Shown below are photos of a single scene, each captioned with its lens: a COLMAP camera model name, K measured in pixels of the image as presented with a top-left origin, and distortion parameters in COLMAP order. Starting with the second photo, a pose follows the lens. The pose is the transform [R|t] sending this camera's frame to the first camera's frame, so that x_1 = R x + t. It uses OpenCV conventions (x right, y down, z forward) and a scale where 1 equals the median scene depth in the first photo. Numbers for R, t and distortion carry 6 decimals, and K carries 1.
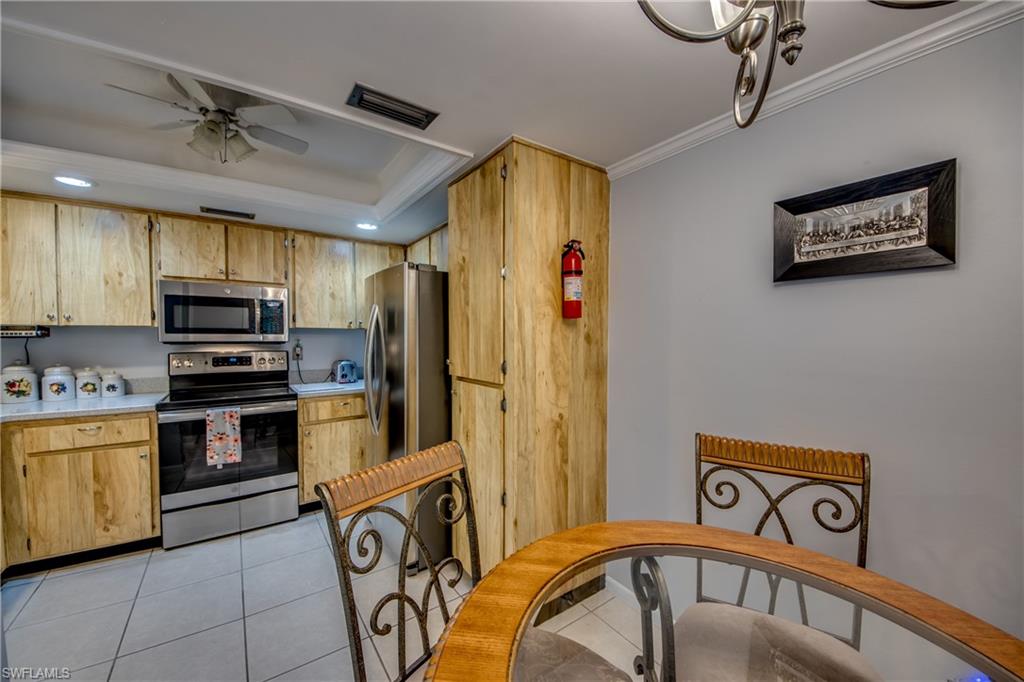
lens RADIAL K [[403.9, 0, 512.0], [0, 403.9, 352.8], [0, 0, 1]] dist [-0.000836, -0.012715]
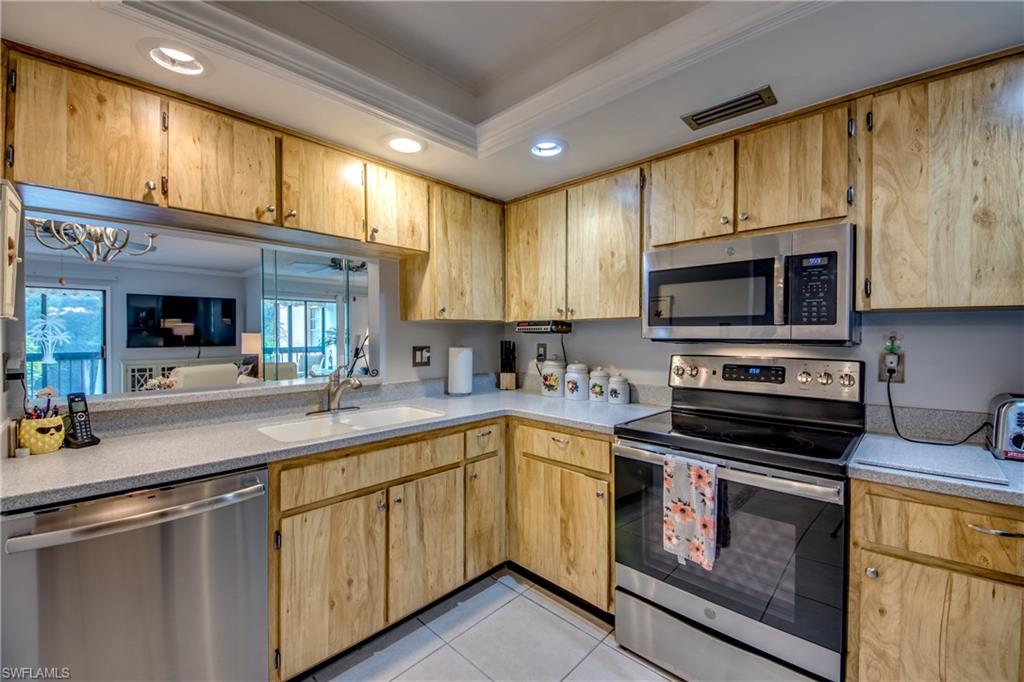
lens RADIAL K [[411.3, 0, 508.4], [0, 411.3, 338.8], [0, 0, 1]] dist [0.036425, -0.029801]
pose [[0.206624, 0.001458, -0.978419, -0.208375], [-0.046898, 0.998864, -0.008416, -0.008935], [0.977296, 0.047624, 0.206458, 0.622082]]
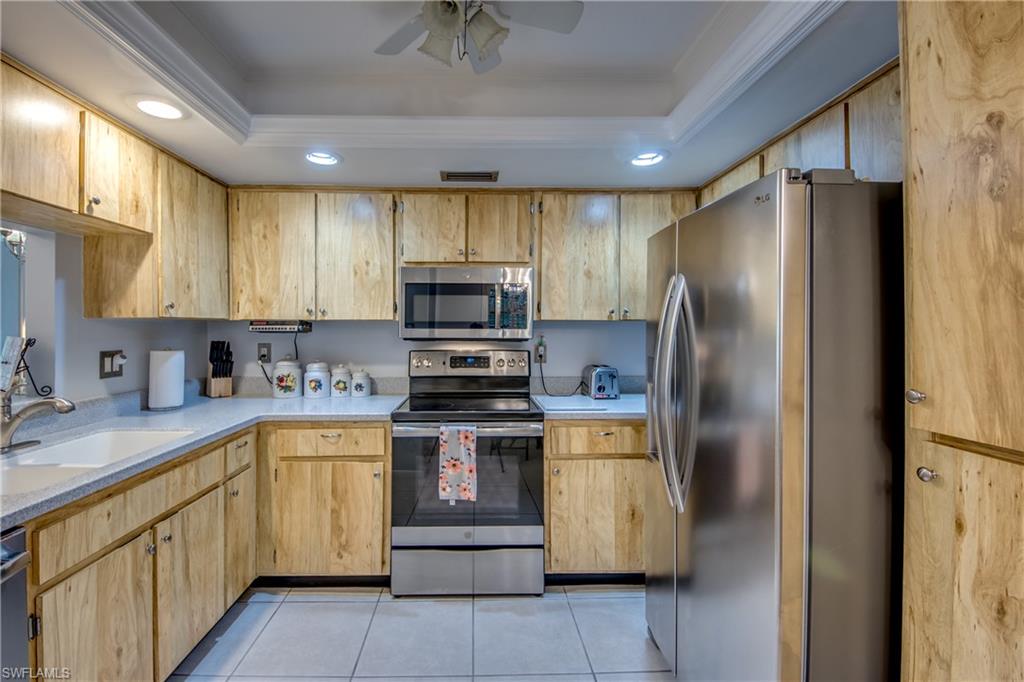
lens RADIAL K [[432.2, 0, 477.5], [0, 432.2, 329.5], [0, 0, 1]] dist [0.021681, -0.022273]
pose [[0.829766, -0.004371, -0.558095, -0.225552], [-0.022412, 0.998902, -0.041145, -0.011227], [0.557662, 0.046649, 0.828756, 0.327462]]
